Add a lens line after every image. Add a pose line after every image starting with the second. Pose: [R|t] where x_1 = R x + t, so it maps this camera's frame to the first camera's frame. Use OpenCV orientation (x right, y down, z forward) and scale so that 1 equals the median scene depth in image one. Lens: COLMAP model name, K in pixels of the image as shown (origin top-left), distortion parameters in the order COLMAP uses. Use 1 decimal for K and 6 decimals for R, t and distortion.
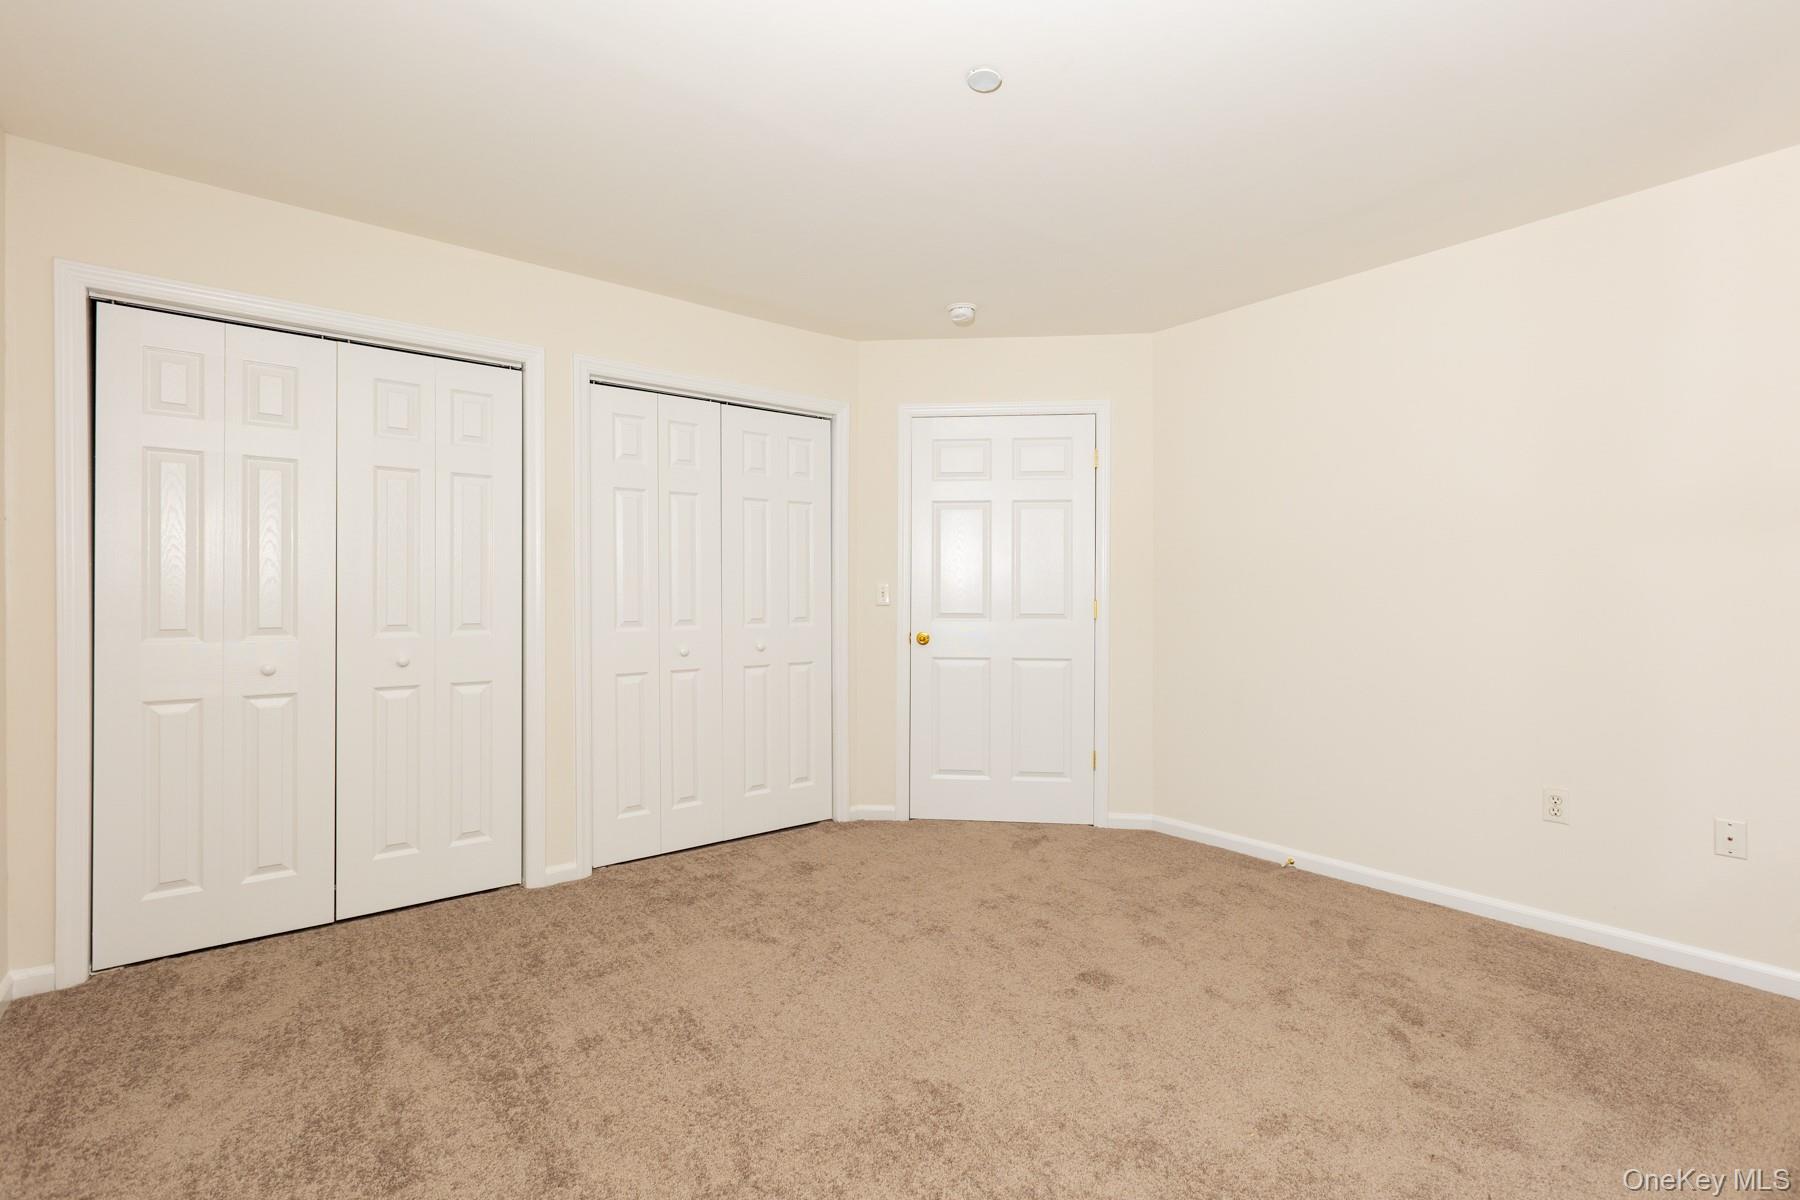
lens RADIAL K [[803.1, 0, 887.6], [0, 803.1, 595.7], [0, 0, 1]] dist [0.001071, 0.000343]
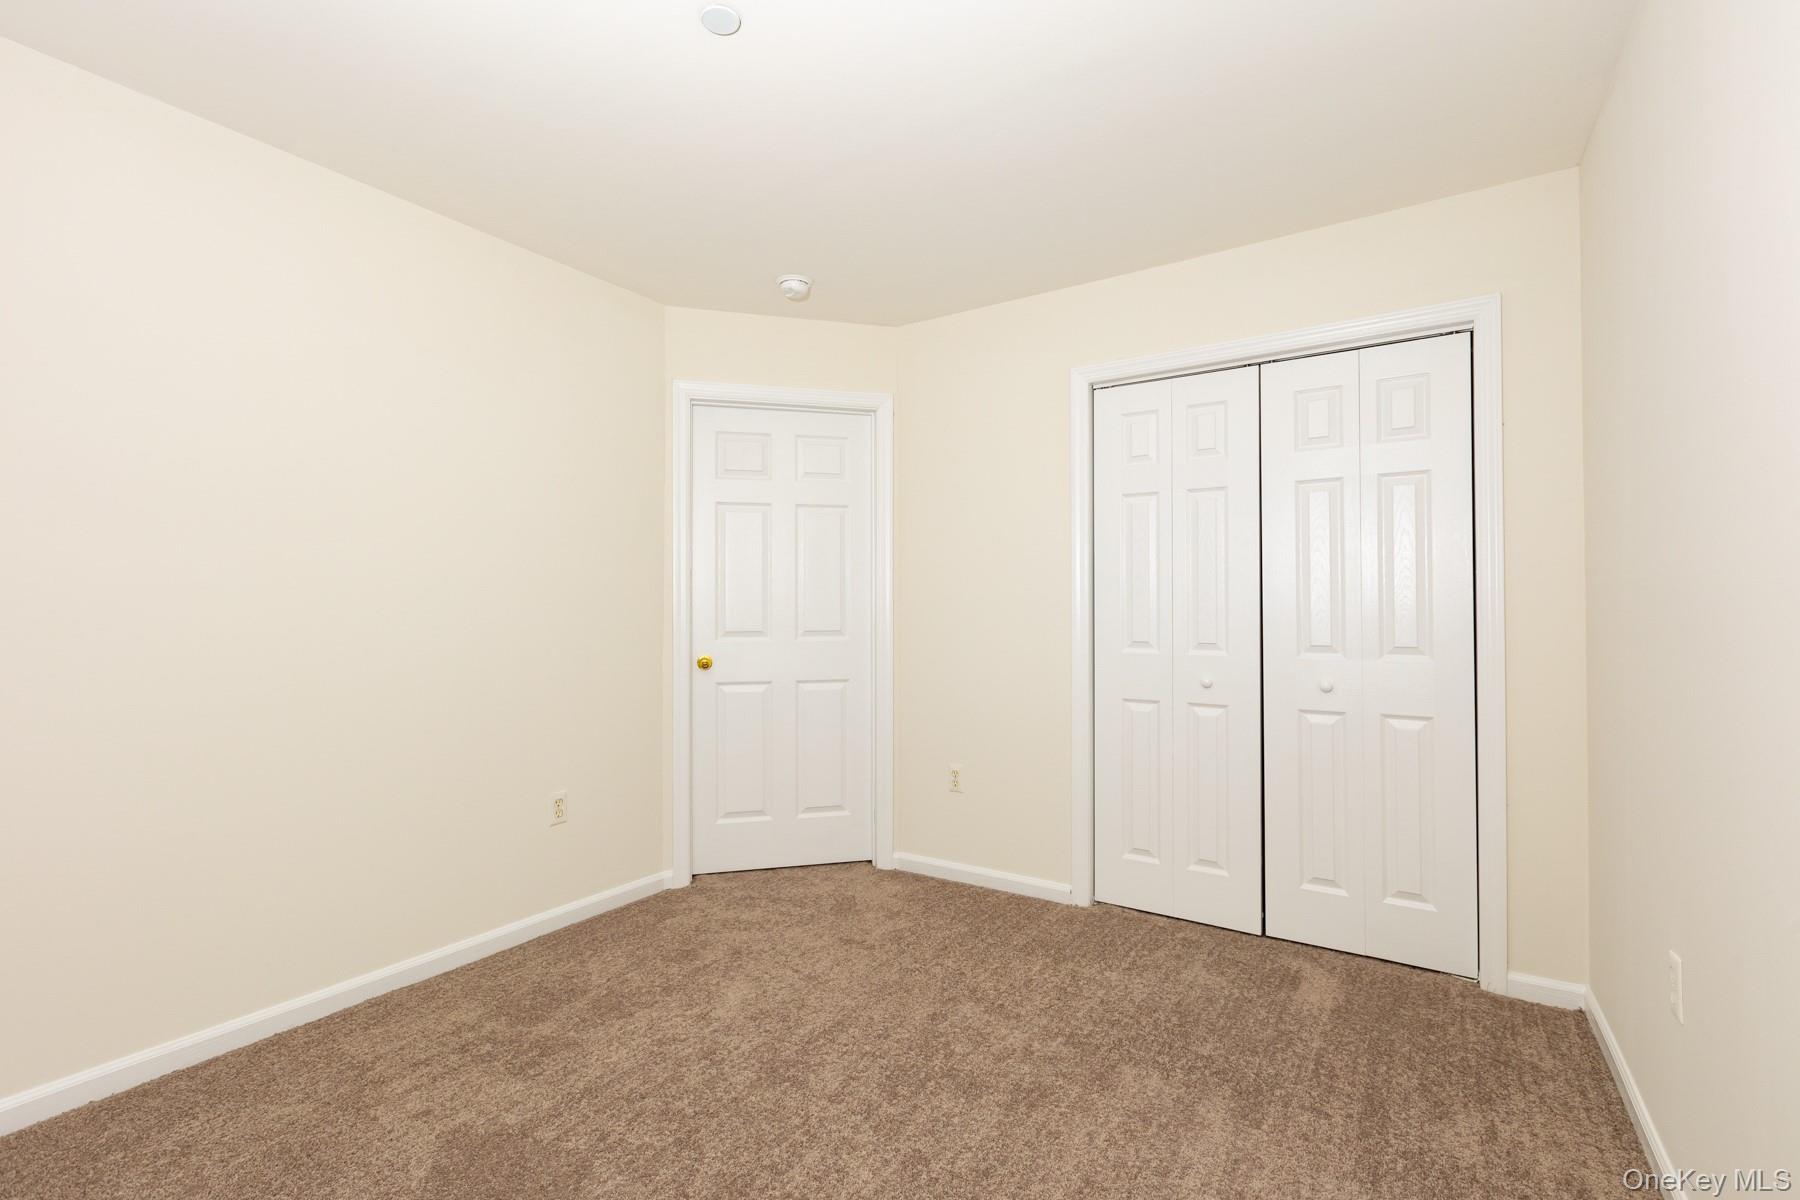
lens RADIAL K [[924.0, 0, 900.0], [0, 924.0, 600.0], [0, 0, 1]] dist [-0.003748, -0.000474]
pose [[0.257337, -0.013348, -0.966230, 0.241120], [-0.001957, 0.999895, -0.014335, -0.000052], [0.966320, 0.005580, 0.257283, 0.189759]]
